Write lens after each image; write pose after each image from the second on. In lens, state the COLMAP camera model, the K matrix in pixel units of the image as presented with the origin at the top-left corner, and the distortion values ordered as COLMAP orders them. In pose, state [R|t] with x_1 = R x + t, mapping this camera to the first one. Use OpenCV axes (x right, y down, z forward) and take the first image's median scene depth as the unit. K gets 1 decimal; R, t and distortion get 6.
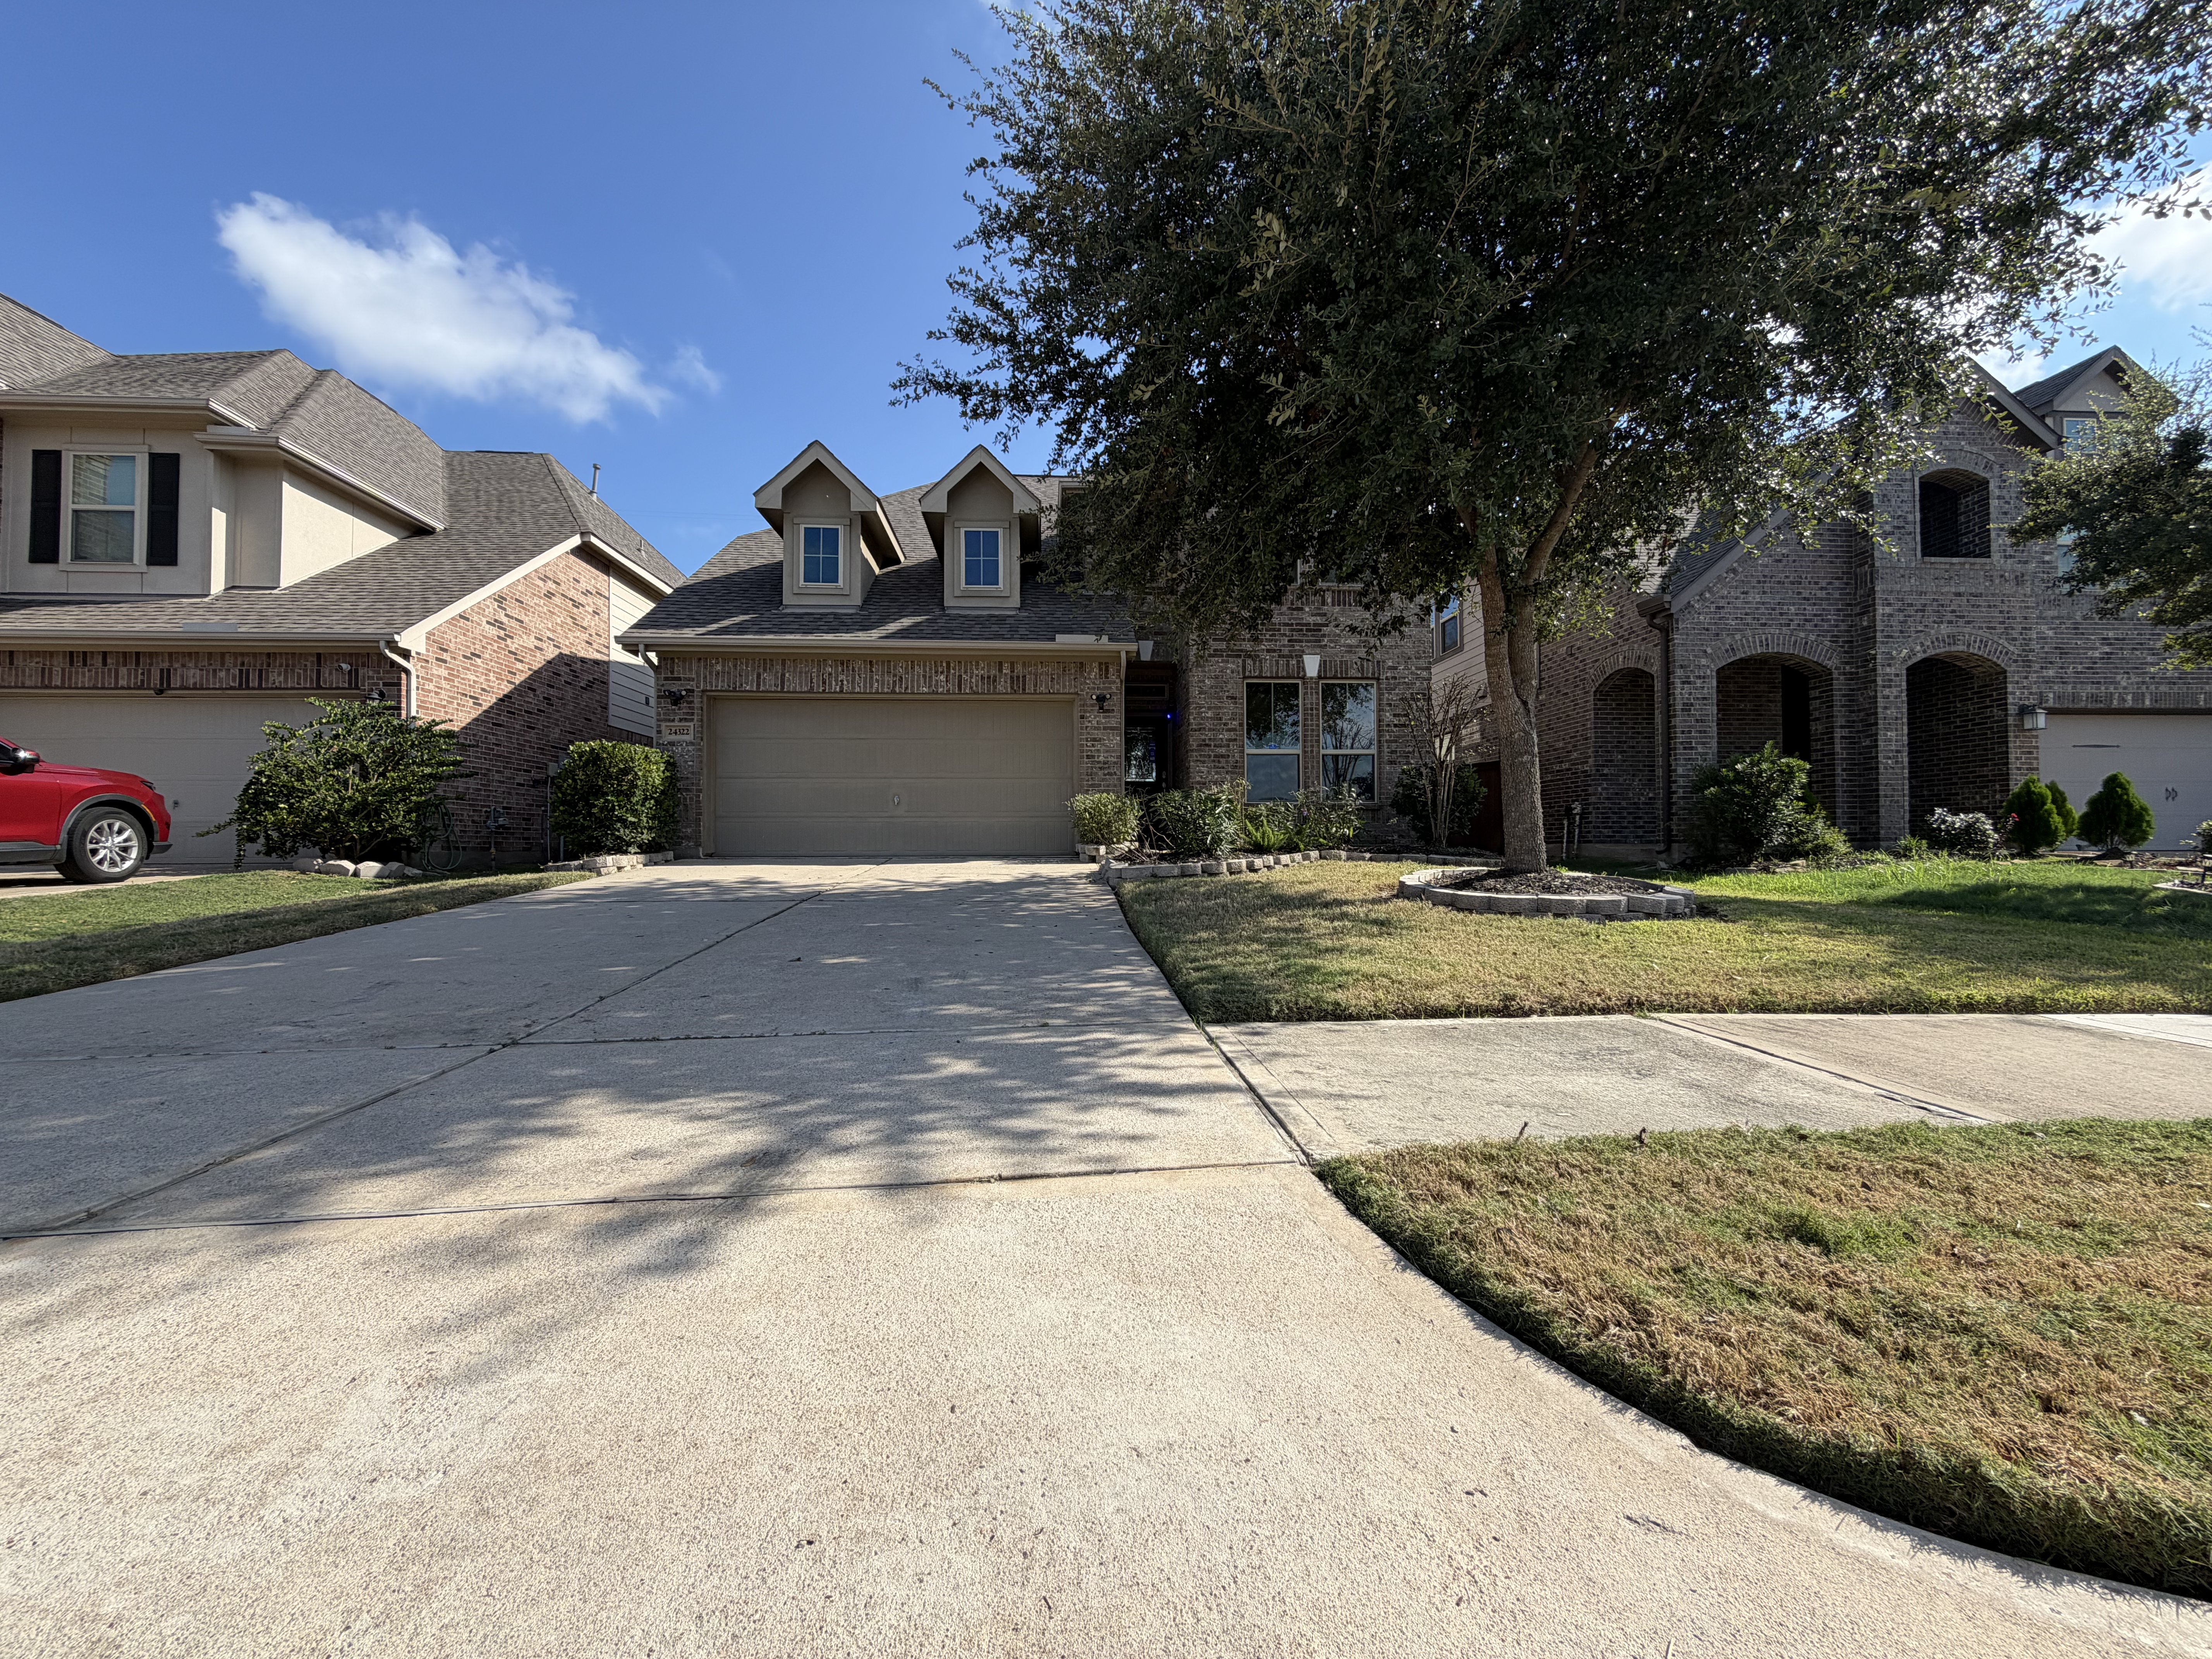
lens RADIAL K [[890.0, 0, 1101.7], [0, 890.0, 829.1], [0, 0, 1]] dist [-0.000079, -0.000808]
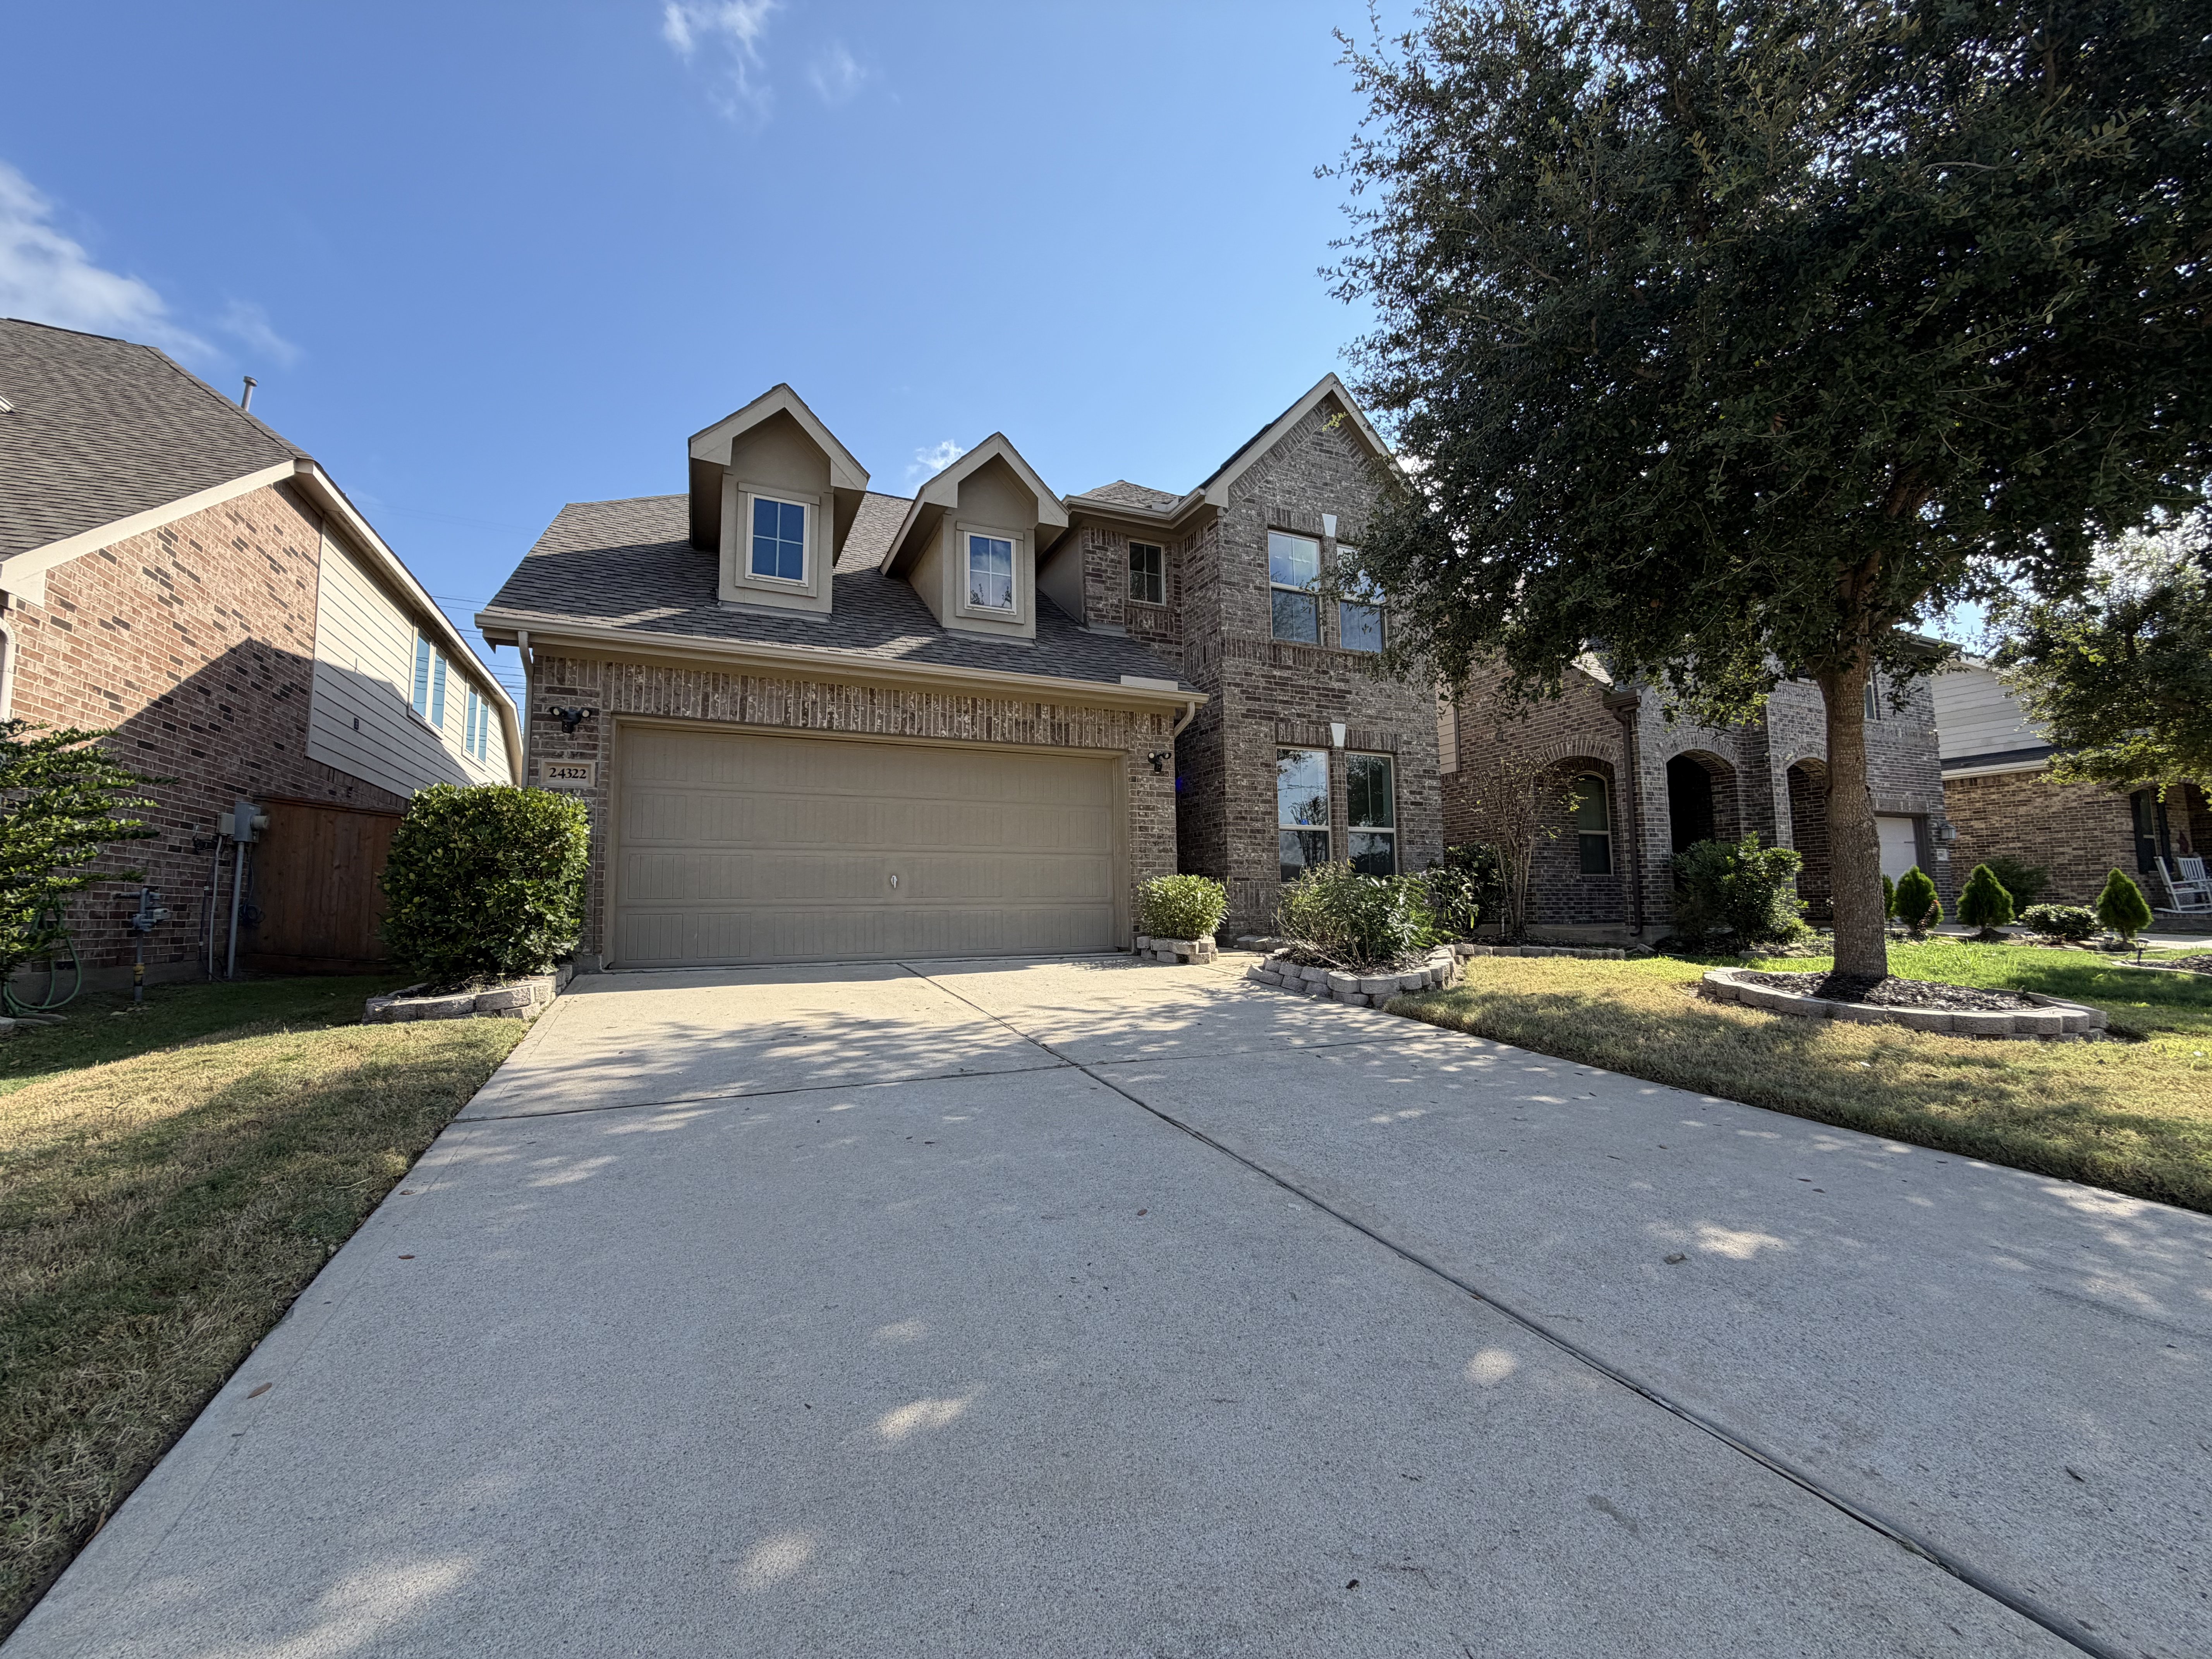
lens RADIAL K [[890.0, 0, 1113.1], [0, 890.0, 826.4], [0, 0, 1]] dist [-0.000079, -0.000808]
pose [[0.931907, 0.026781, 0.361707, -0.317154], [0.001781, 0.996920, -0.078402, -0.019248], [-0.362692, 0.073707, 0.928990, 0.250831]]
